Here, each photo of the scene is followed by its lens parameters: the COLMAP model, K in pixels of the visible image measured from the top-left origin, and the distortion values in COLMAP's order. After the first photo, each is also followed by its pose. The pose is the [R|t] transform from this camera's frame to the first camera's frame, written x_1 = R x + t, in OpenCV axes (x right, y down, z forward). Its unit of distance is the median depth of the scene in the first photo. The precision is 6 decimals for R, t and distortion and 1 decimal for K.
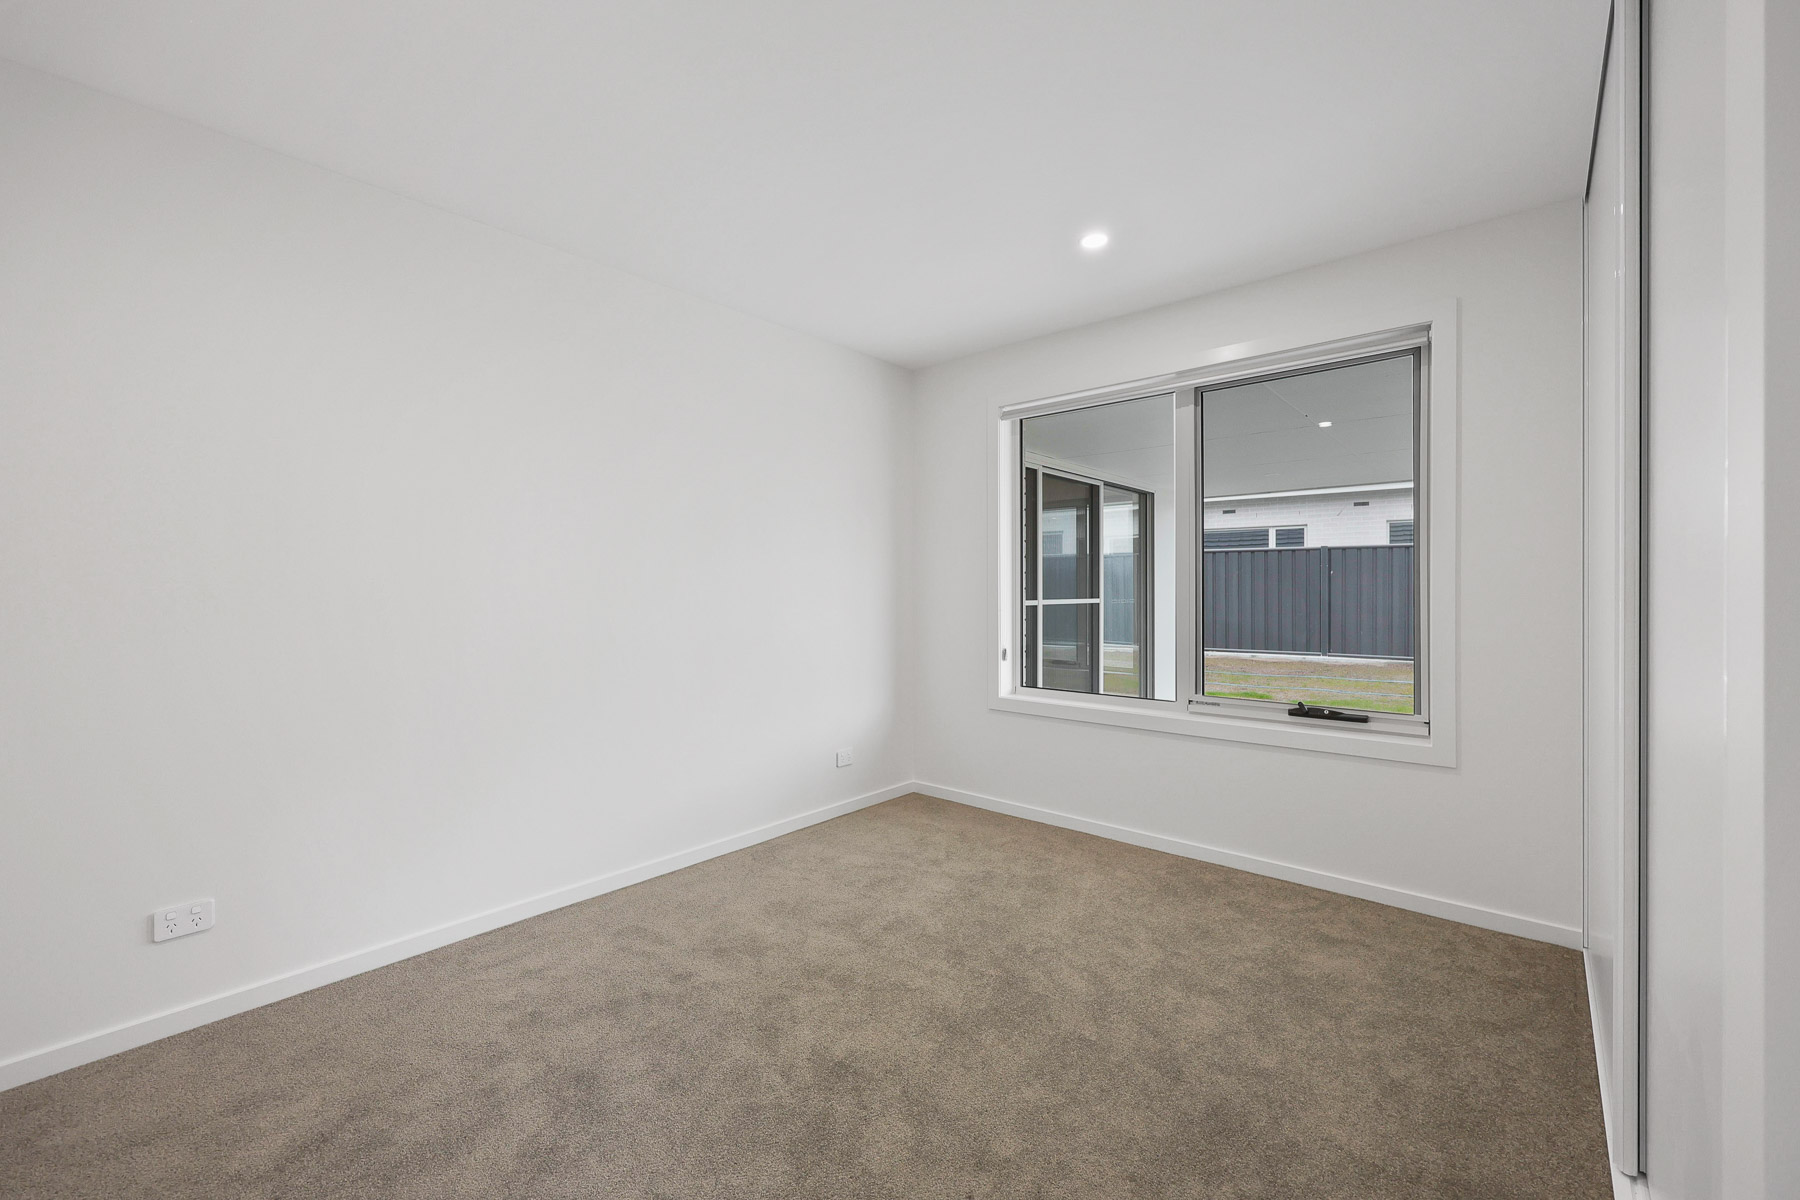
lens RADIAL K [[721.6, 0, 891.2], [0, 721.6, 596.0], [0, 0, 1]] dist [-0.000798, -0.000618]
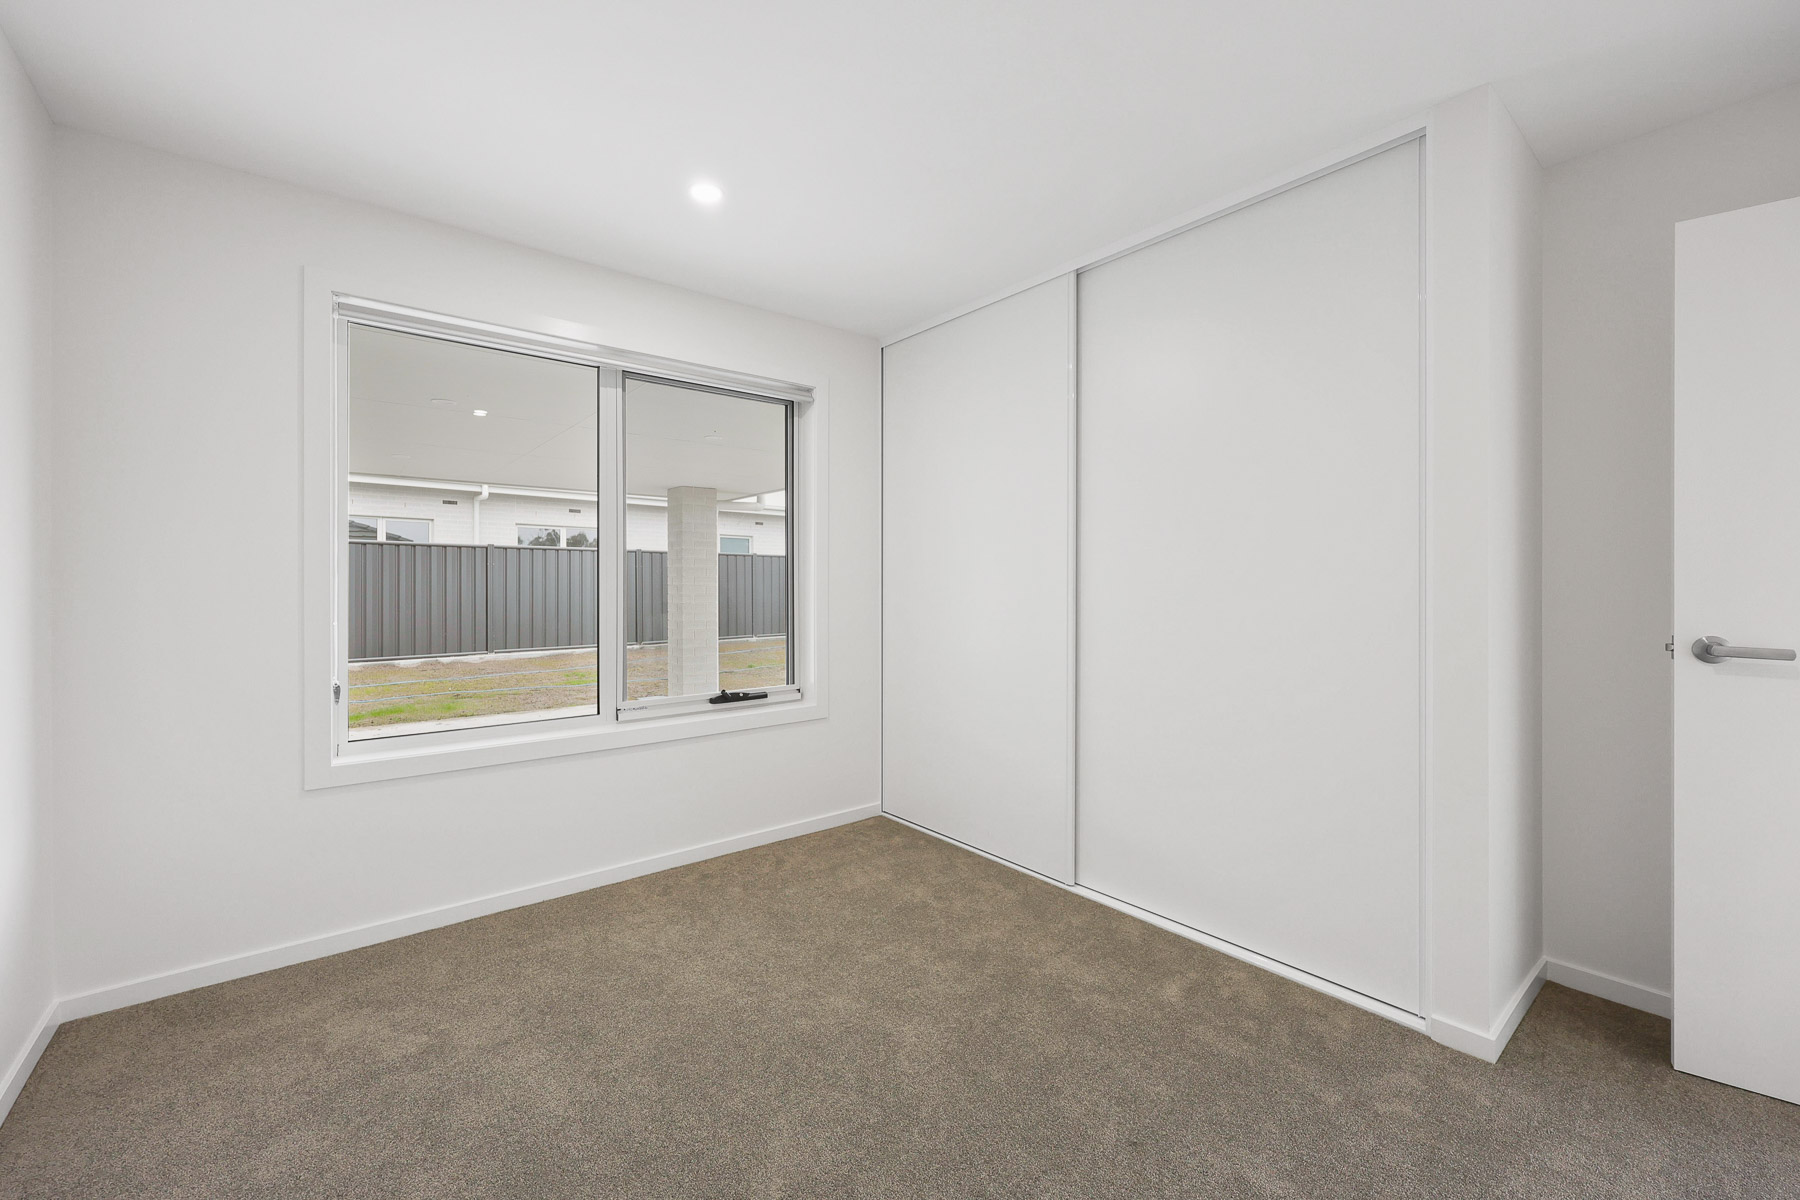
lens RADIAL K [[721.6, 0, 886.4], [0, 721.6, 594.3], [0, 0, 1]] dist [-0.000798, -0.000618]
pose [[0.174720, -0.008958, 0.984577, -0.467037], [0.009607, 0.999927, 0.007393, -0.005224], [-0.984571, 0.008167, 0.174793, 0.546103]]
